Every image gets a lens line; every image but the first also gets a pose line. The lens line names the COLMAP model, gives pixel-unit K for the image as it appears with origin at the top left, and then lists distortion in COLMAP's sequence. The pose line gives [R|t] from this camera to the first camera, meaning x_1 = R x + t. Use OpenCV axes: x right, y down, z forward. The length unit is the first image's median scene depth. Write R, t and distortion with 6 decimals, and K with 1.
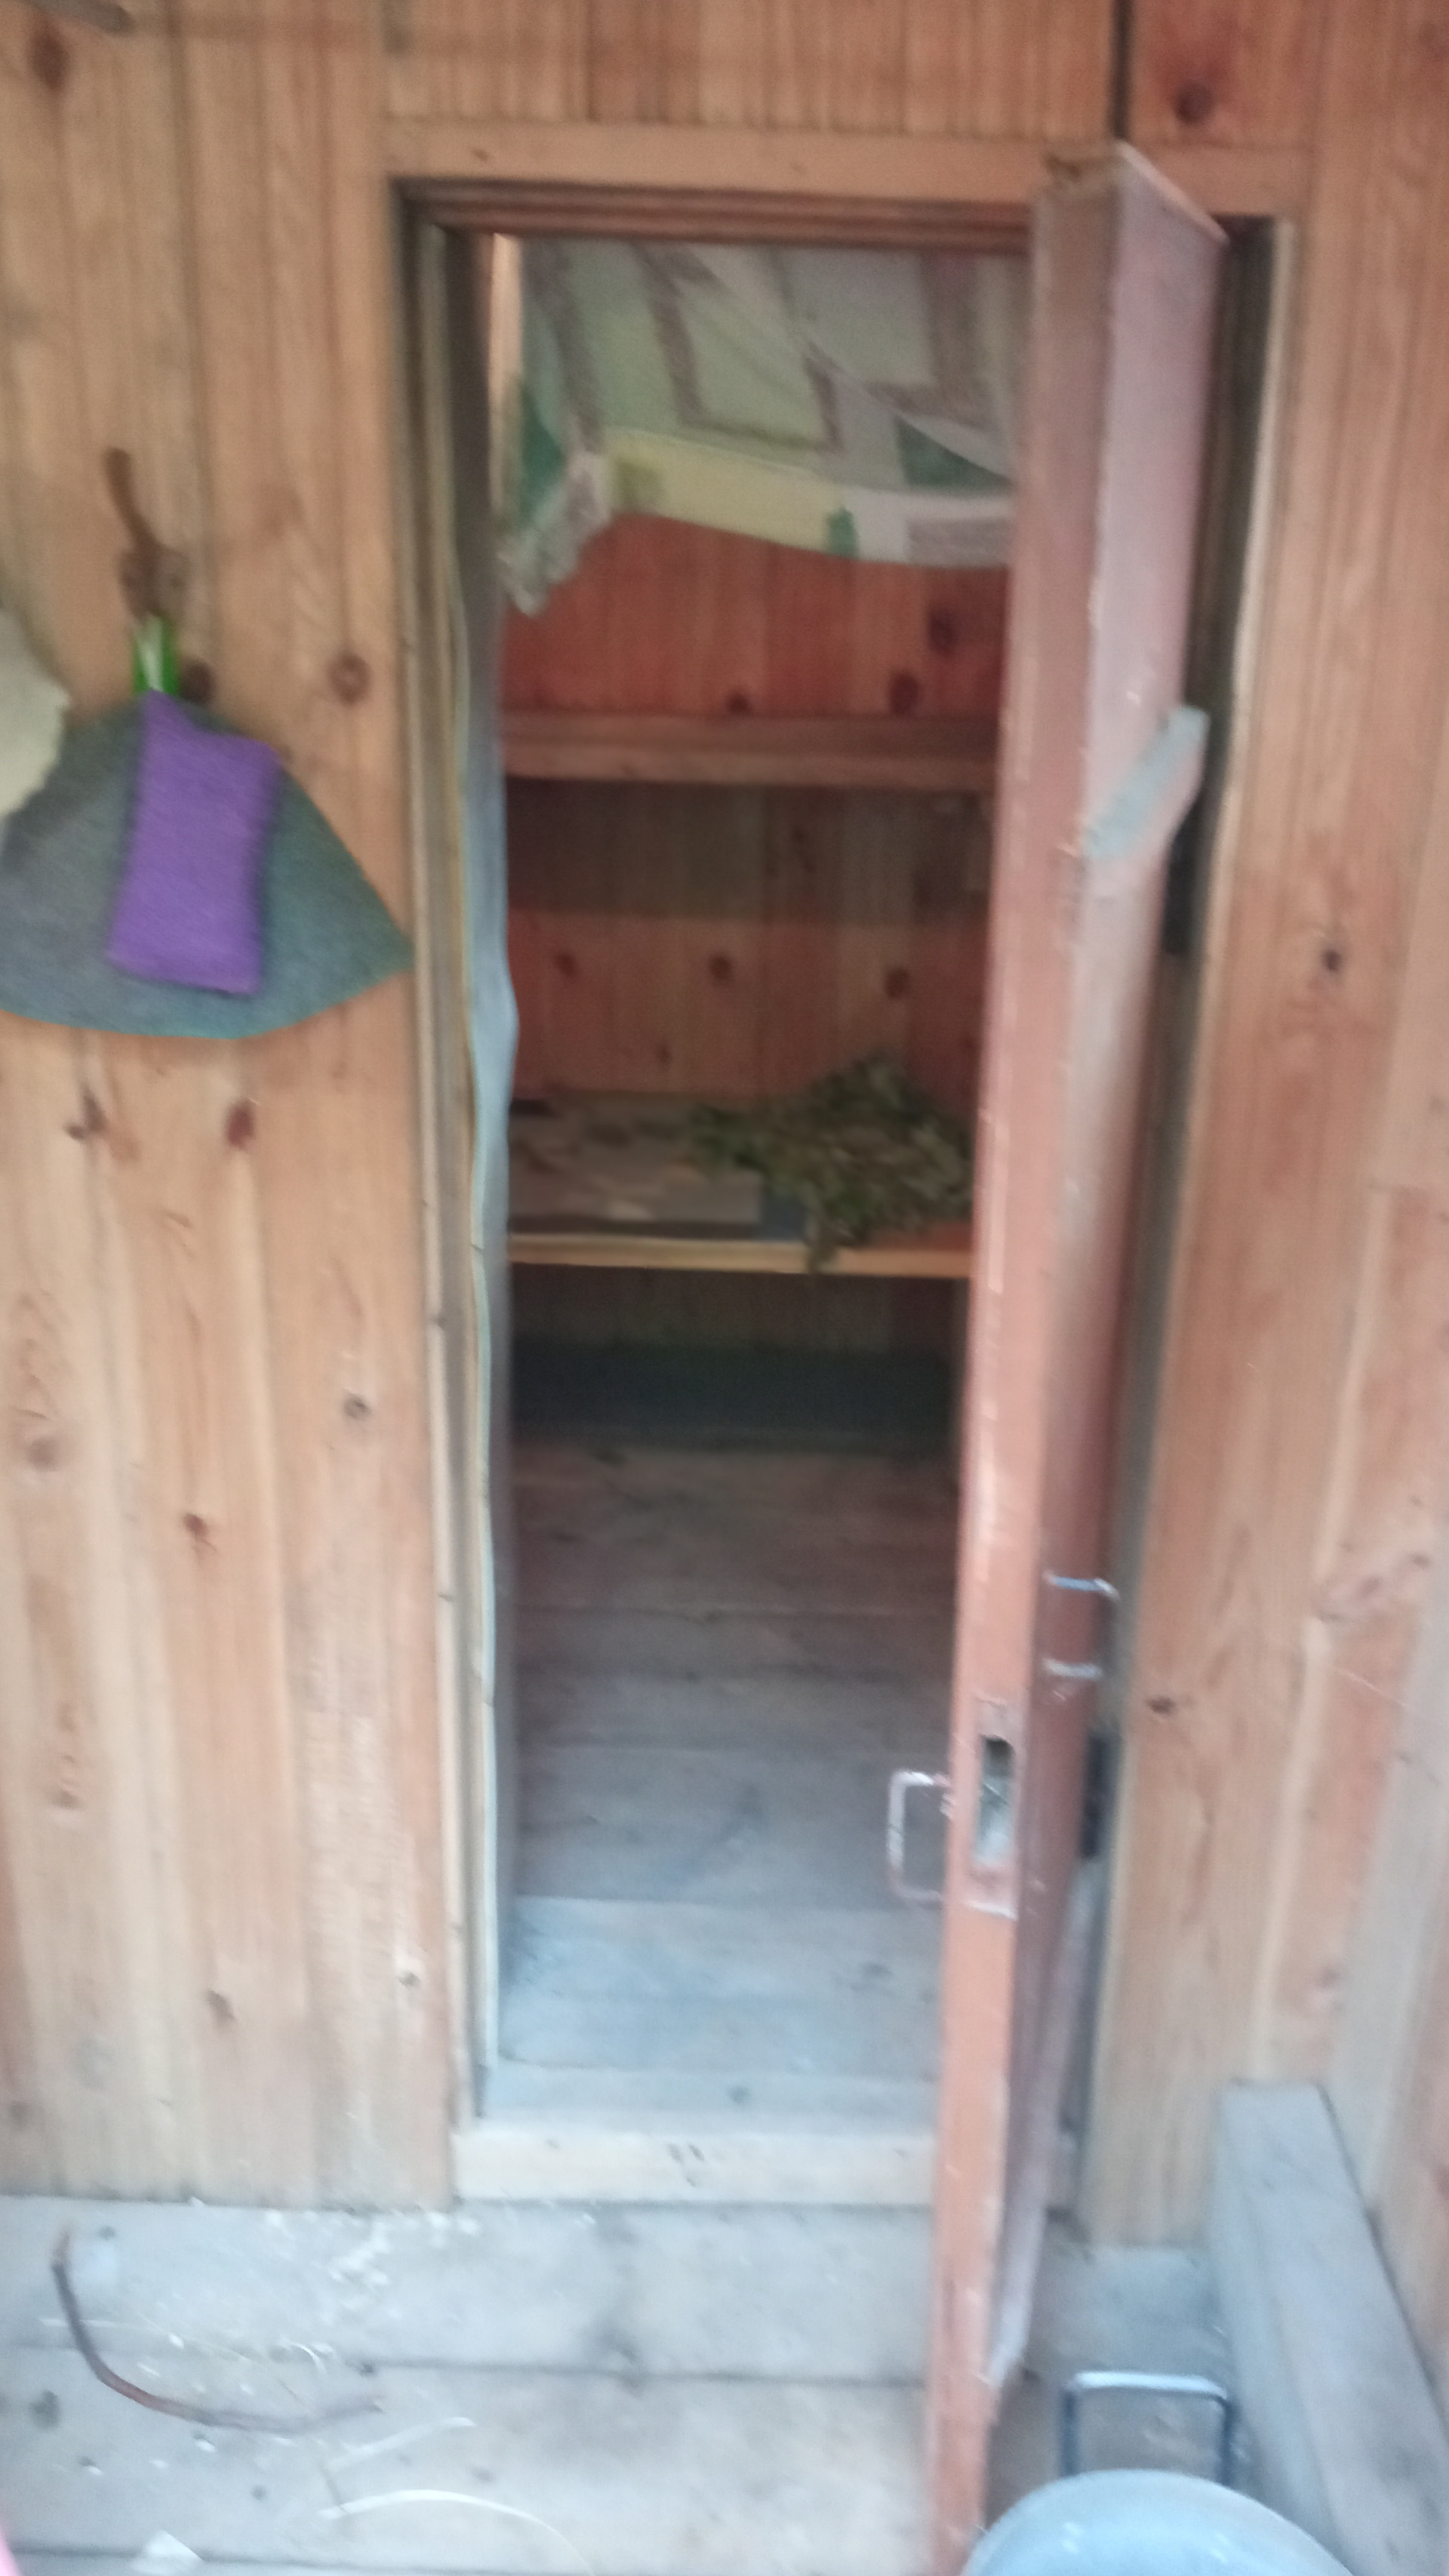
lens RADIAL K [[2312.6, 0, 688.7], [0, 2312.6, 1286.8], [0, 0, 1]] dist [0.184771, -0.365636]
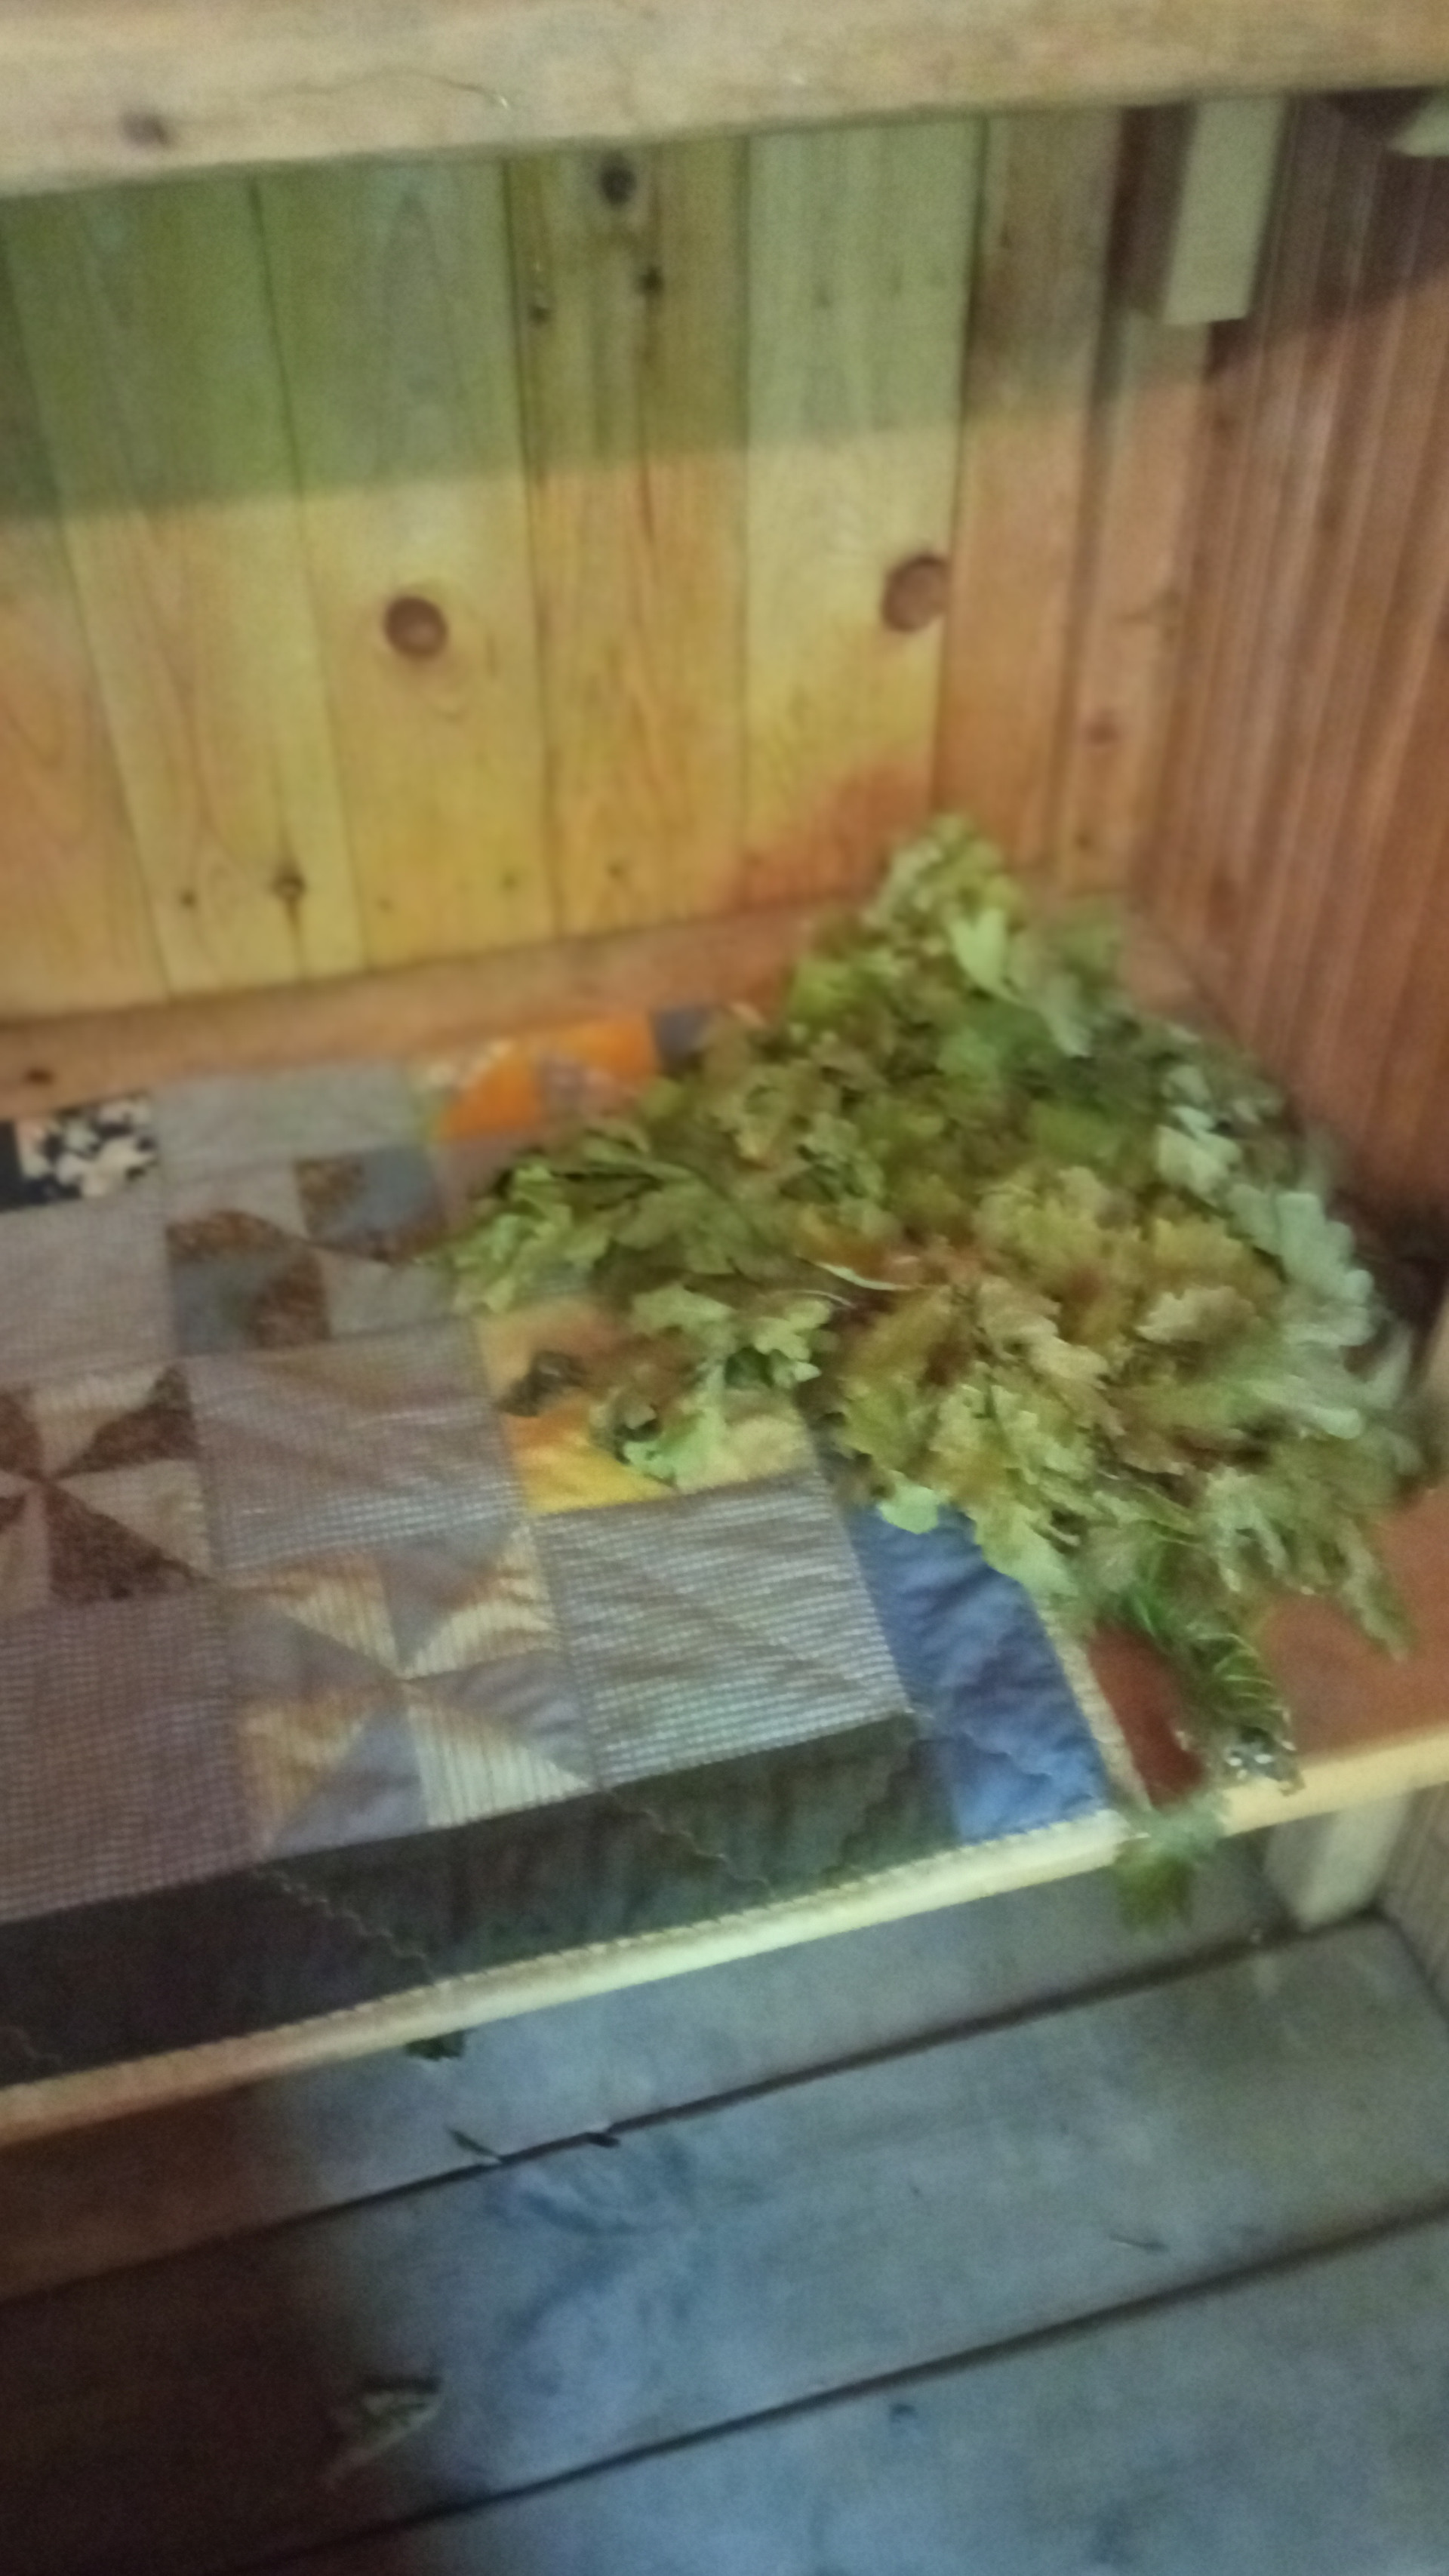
lens RADIAL K [[2127.4, 0, 708.7], [0, 2127.4, 1236.9], [0, 0, 1]] dist [0.168050, -0.245457]
pose [[0.940483, -0.247392, 0.233001, -0.044526], [0.137259, 0.903725, 0.405513, -0.197610], [-0.310889, -0.349396, 0.883895, 0.752921]]
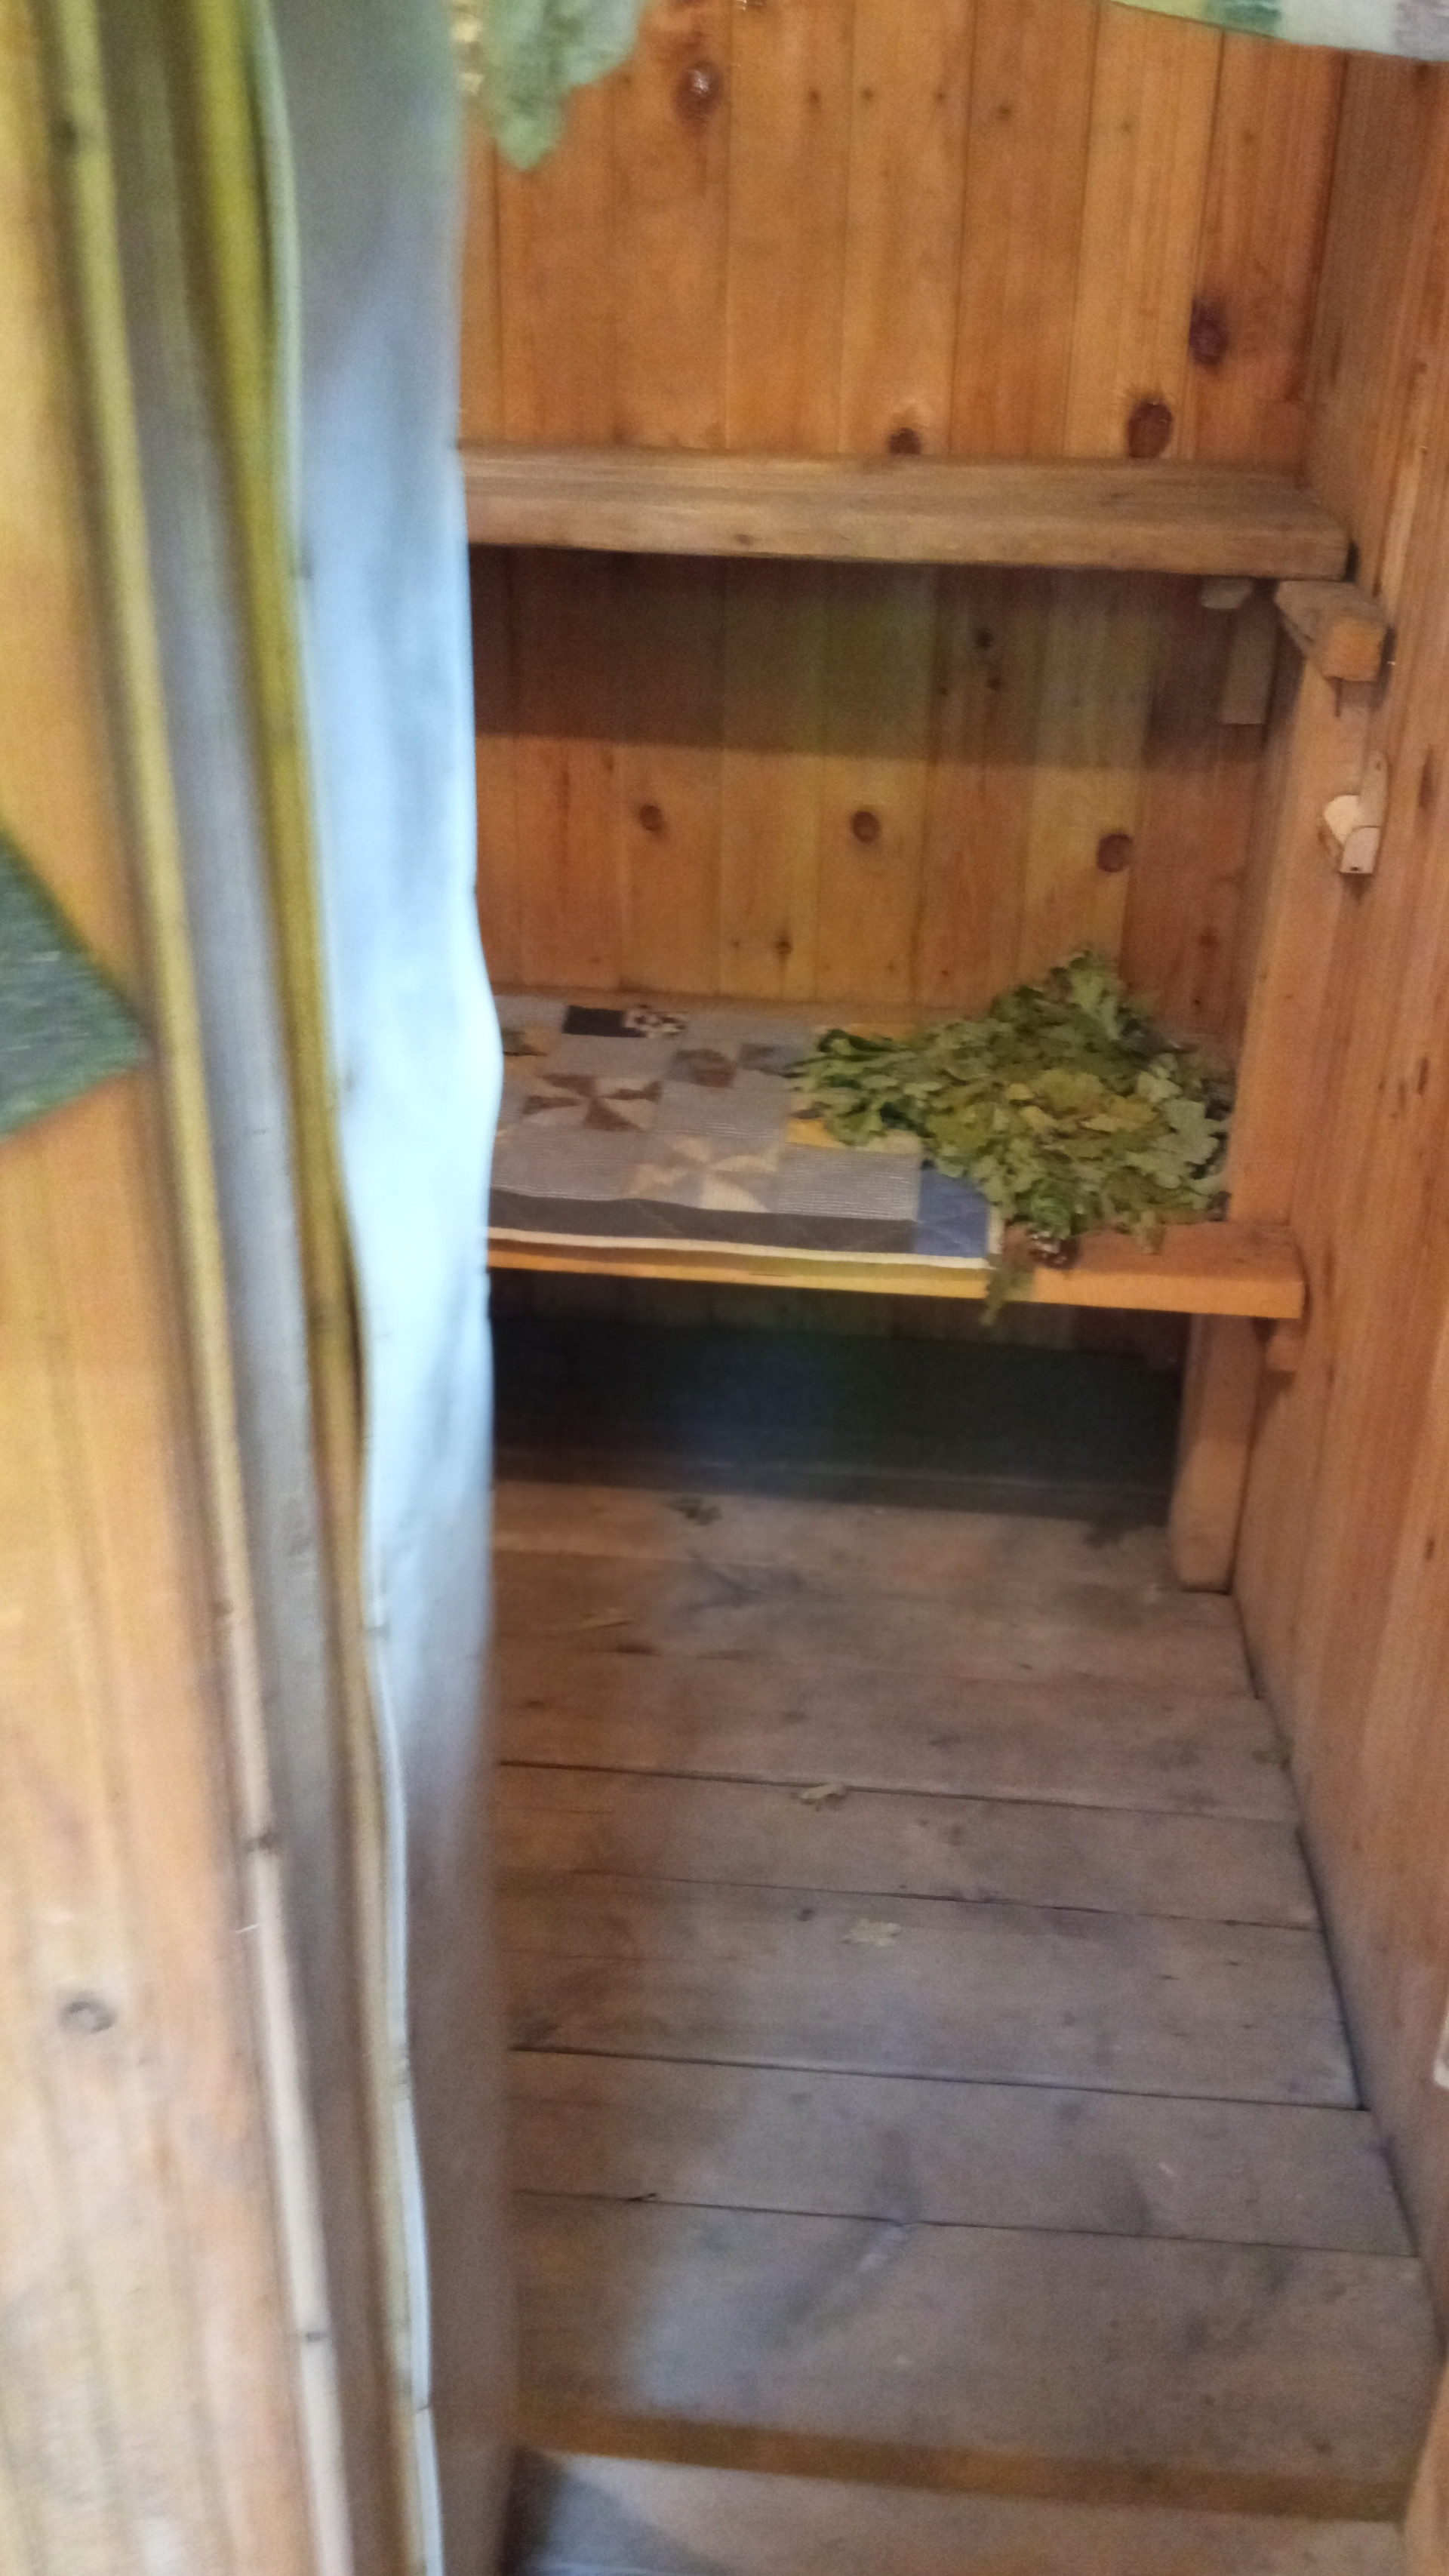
lens RADIAL K [[2312.6, 0, 688.7], [0, 2312.6, 1286.8], [0, 0, 1]] dist [0.184771, -0.365636]
pose [[0.998838, 0.024118, -0.041735, -0.007679], [-0.020312, 0.995795, 0.089325, -0.065783], [0.043714, -0.088373, 0.995128, 0.300607]]
